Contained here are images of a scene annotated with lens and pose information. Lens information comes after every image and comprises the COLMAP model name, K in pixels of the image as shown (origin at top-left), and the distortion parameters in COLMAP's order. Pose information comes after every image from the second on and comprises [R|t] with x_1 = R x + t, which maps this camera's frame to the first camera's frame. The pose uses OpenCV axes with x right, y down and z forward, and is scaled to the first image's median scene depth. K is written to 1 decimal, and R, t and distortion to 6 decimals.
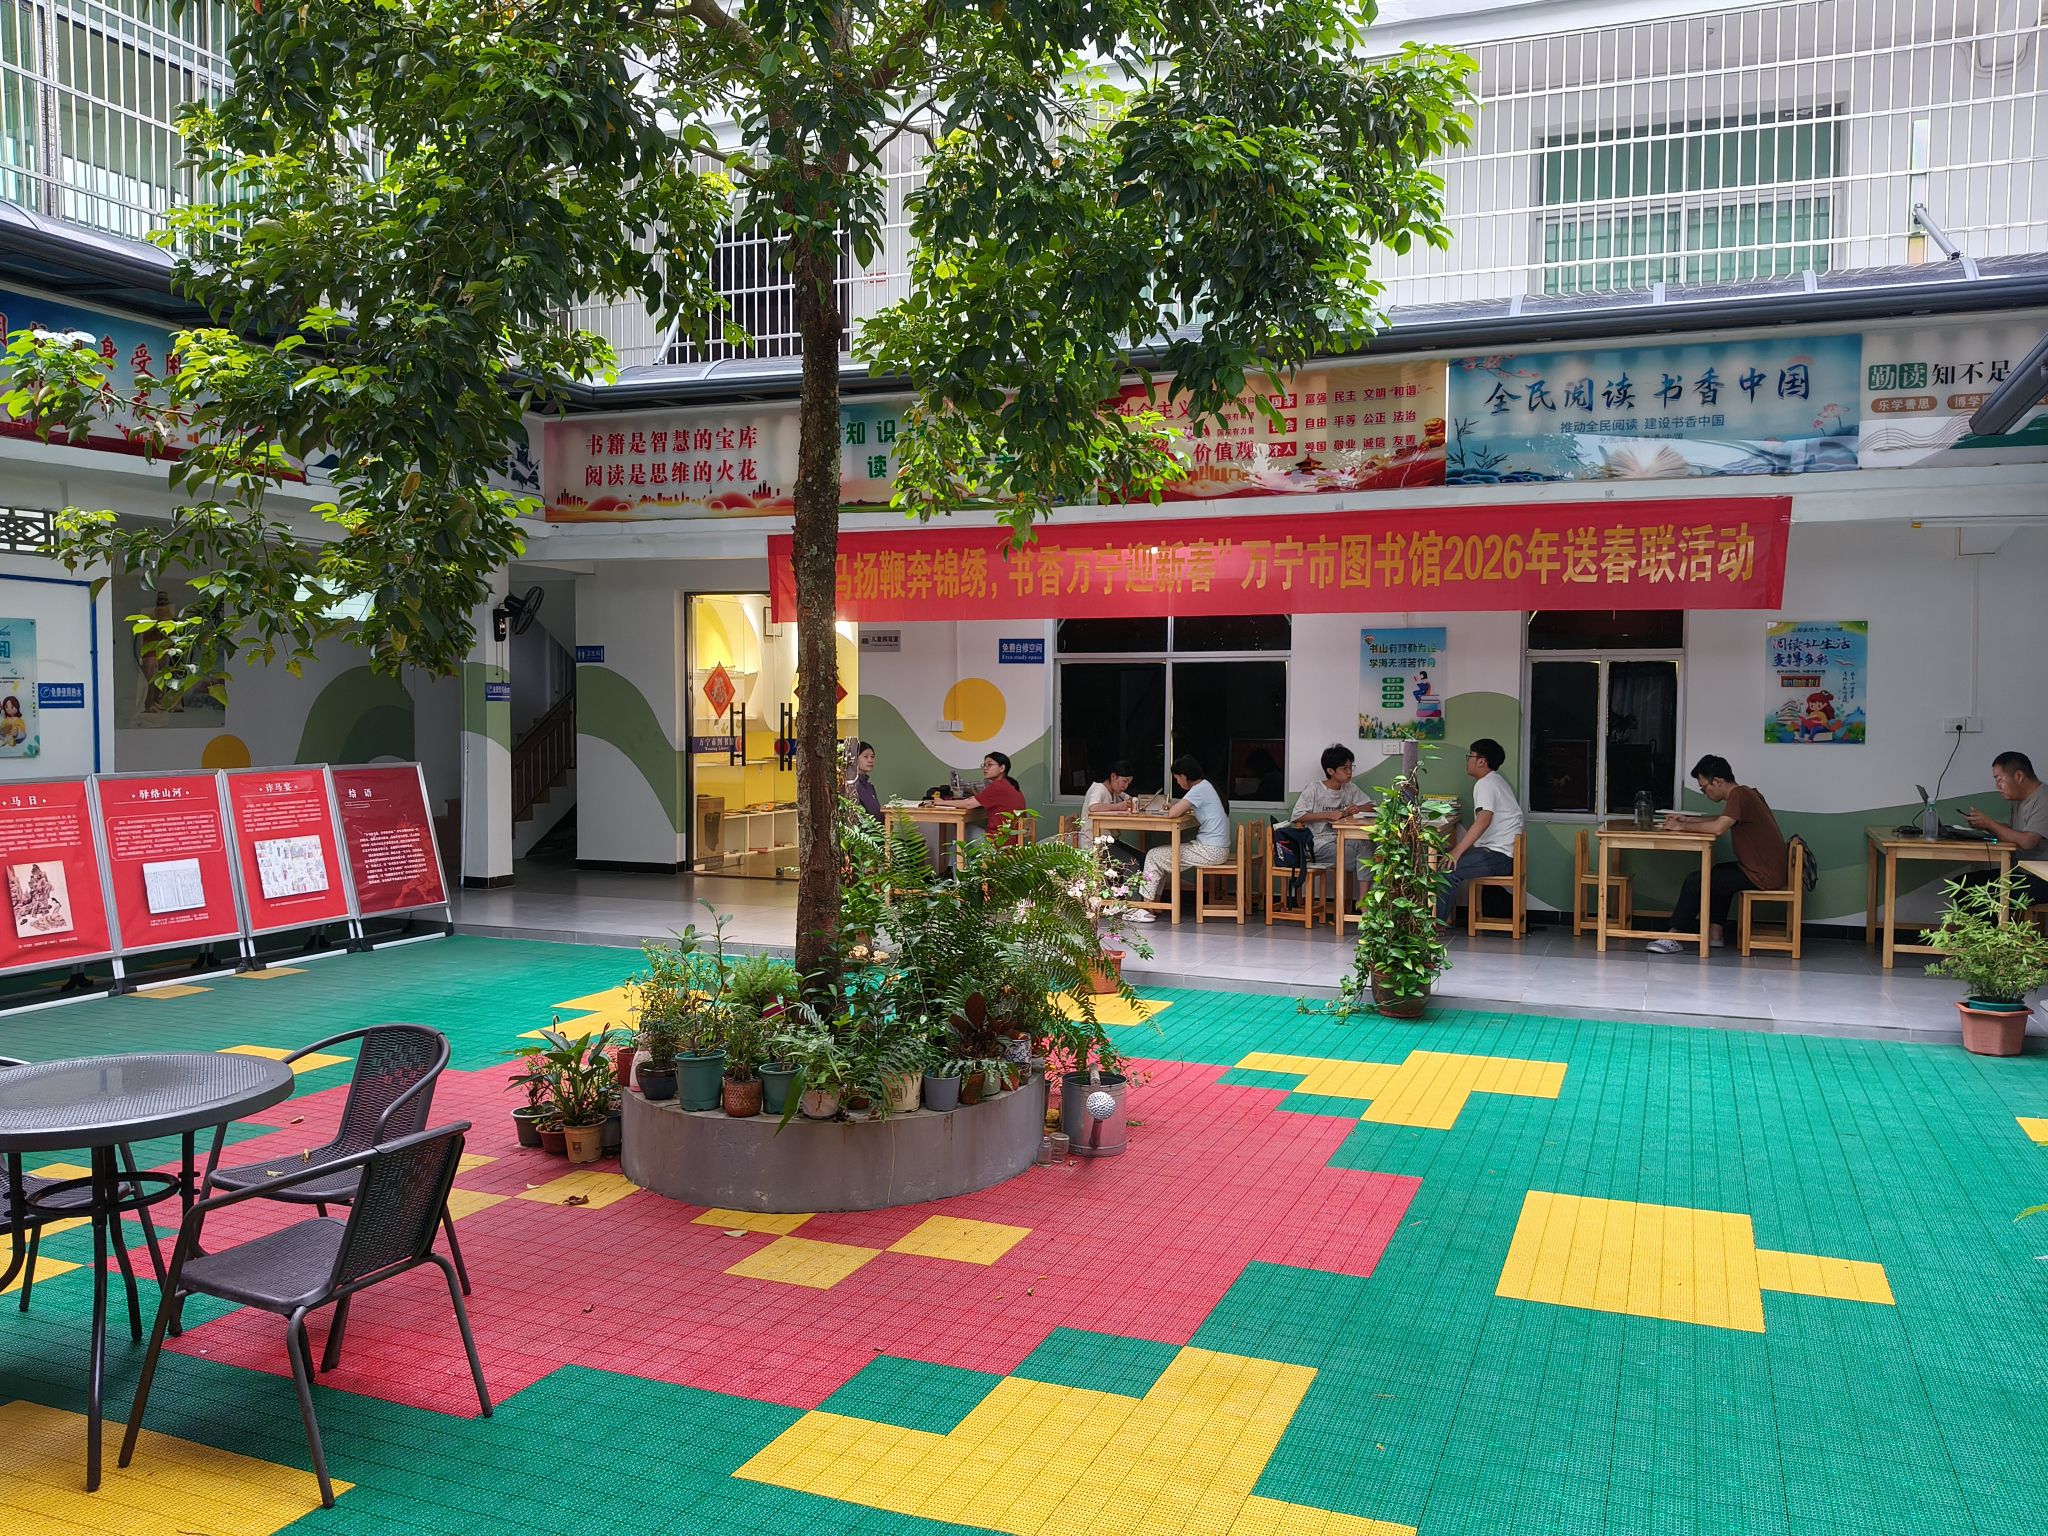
lens RADIAL K [[1634.6, 0, 1021.9], [0, 1634.6, 776.6], [0, 0, 1]] dist [-0.071092, -0.007832]
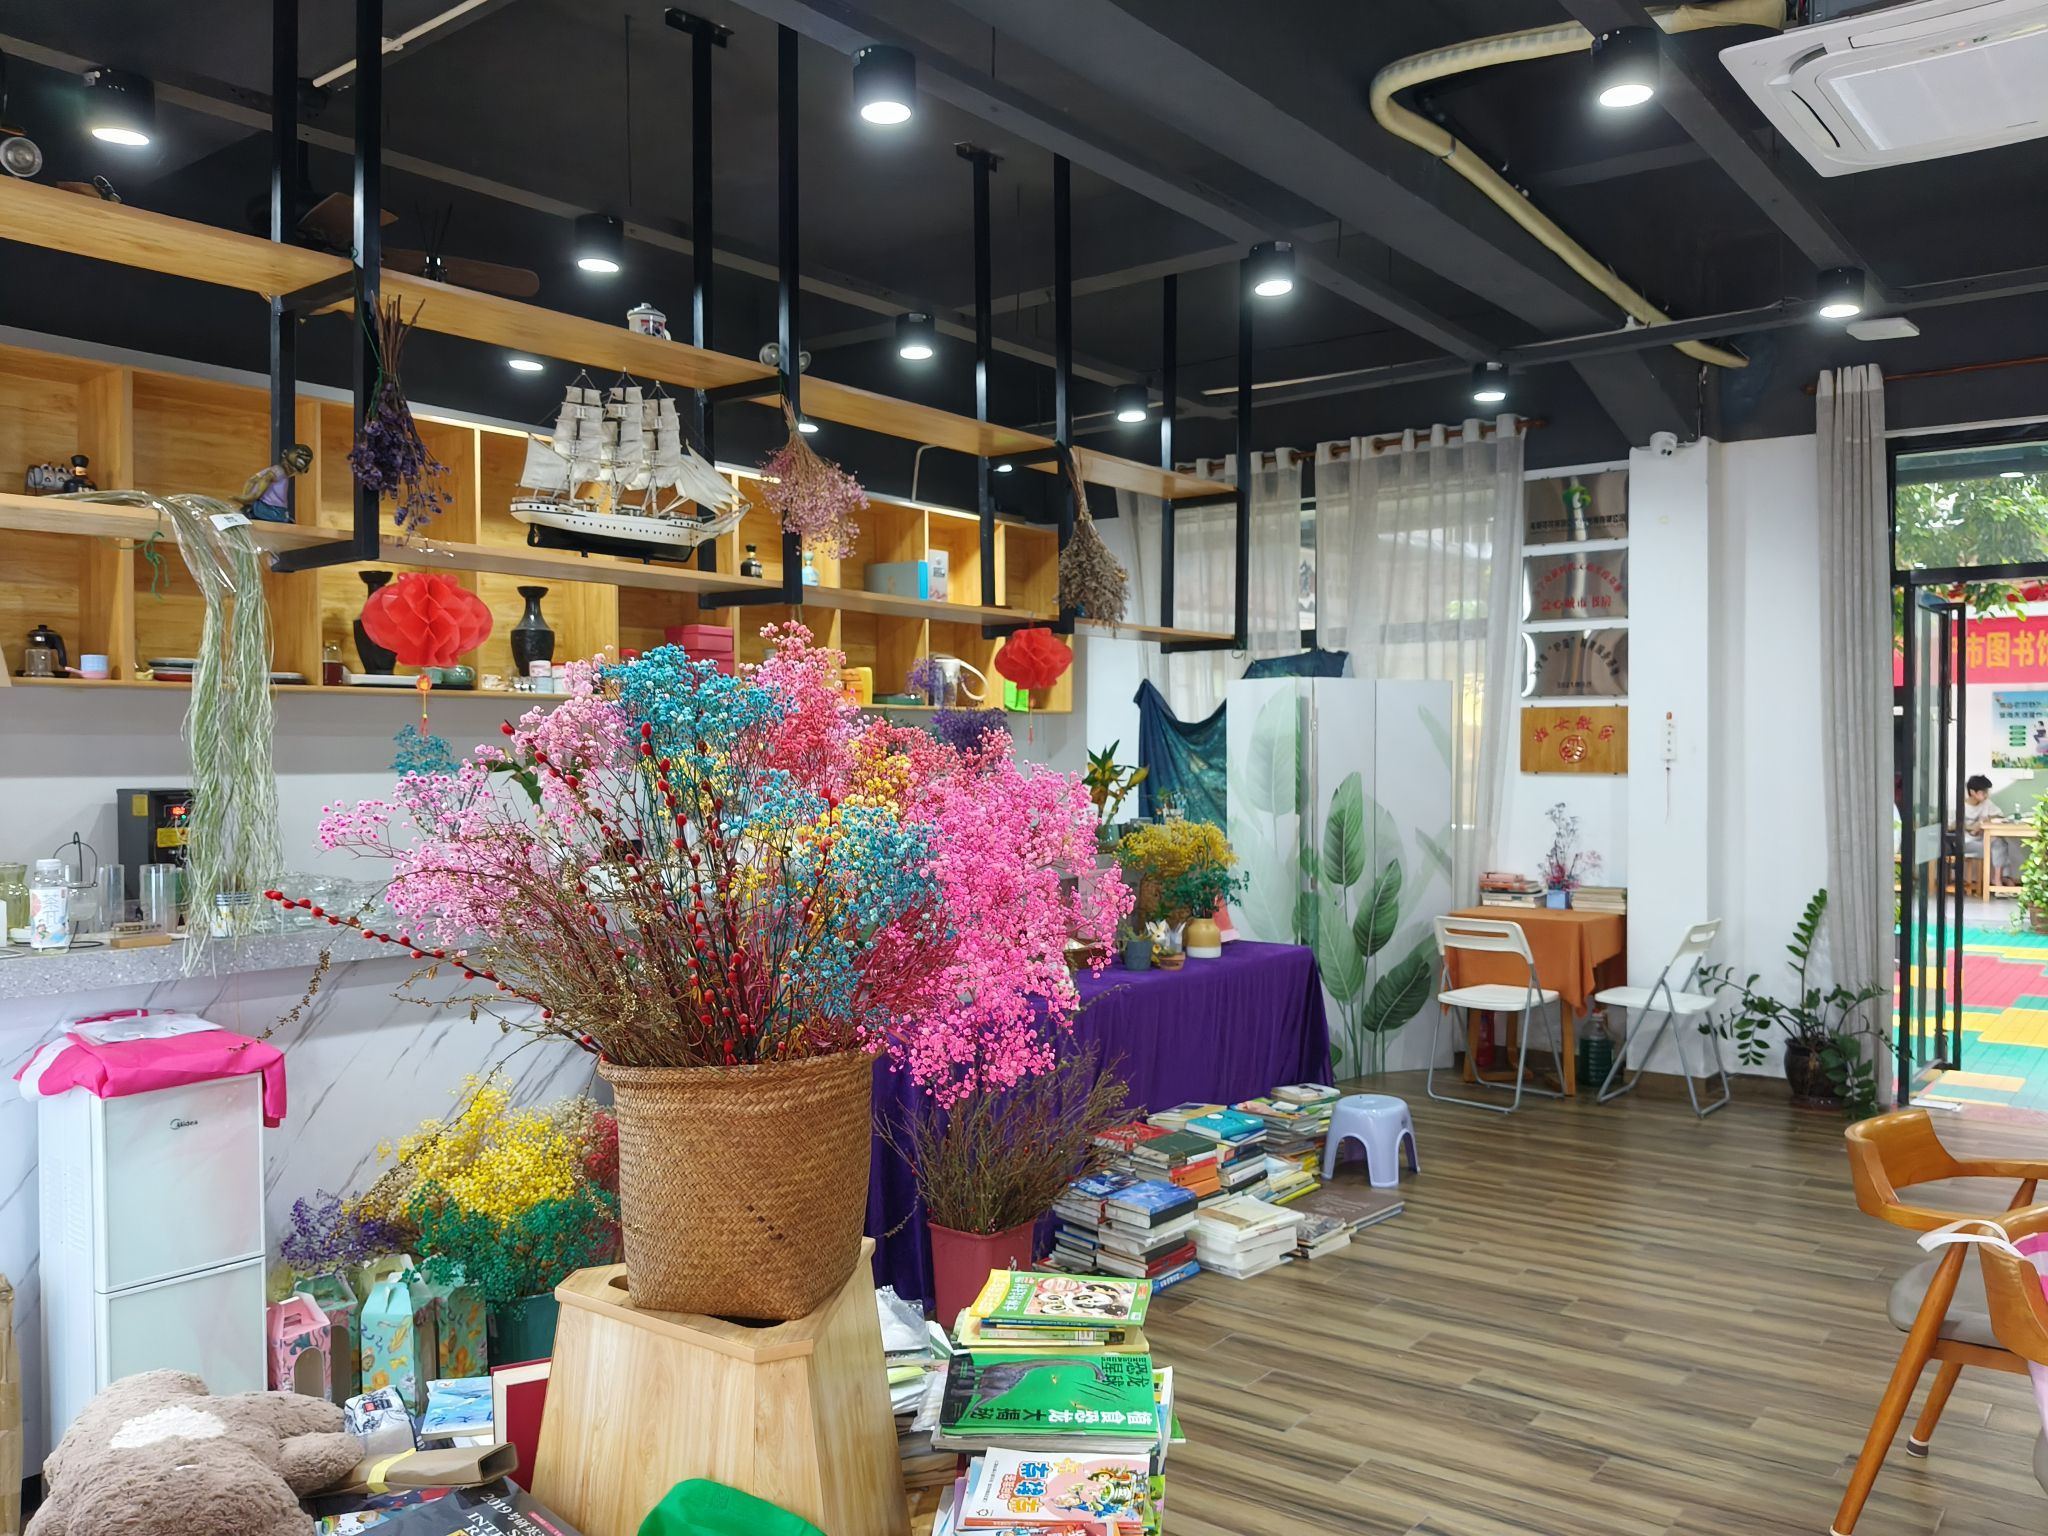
lens RADIAL K [[1634.6, 0, 1026.2], [0, 1634.6, 763.4], [0, 0, 1]] dist [-0.071092, -0.007832]
pose [[0.959819, -0.009188, -0.280470, -0.219939], [-0.000585, 0.999396, -0.034744, 0.021615], [0.280620, 0.033512, 0.959234, -0.587089]]
